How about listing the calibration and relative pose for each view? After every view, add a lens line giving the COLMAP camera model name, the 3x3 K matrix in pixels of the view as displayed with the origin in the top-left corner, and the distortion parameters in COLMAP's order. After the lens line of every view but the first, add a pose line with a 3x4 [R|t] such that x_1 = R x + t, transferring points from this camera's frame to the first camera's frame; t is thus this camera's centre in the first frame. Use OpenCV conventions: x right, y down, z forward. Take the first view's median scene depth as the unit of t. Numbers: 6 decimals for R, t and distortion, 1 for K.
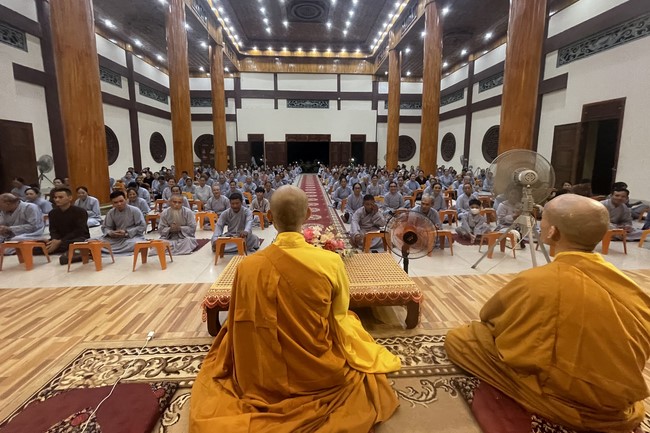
lens RADIAL K [[270.8, 0, 325.5], [0, 270.8, 192.3], [0, 0, 1]] dist [-0.000765, 0.000378]
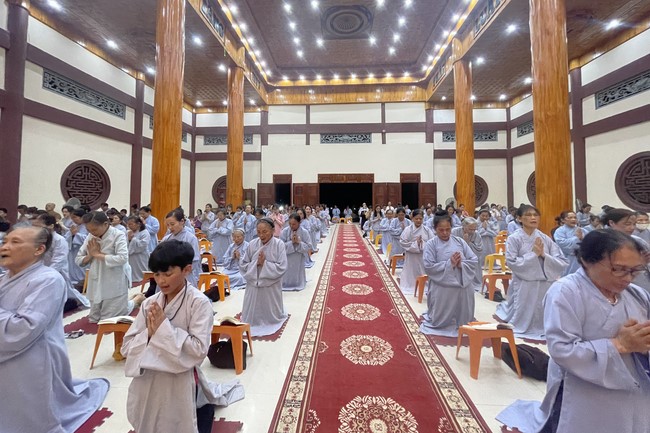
lens RADIAL K [[270.8, 0, 325.5], [0, 270.8, 192.3], [0, 0, 1]] dist [-0.000765, 0.000378]
pose [[0.991621, -0.004483, -0.129106, -0.020547], [-0.017390, 0.985669, -0.167790, -0.024681], [0.128008, 0.168629, 0.977332, 0.218844]]
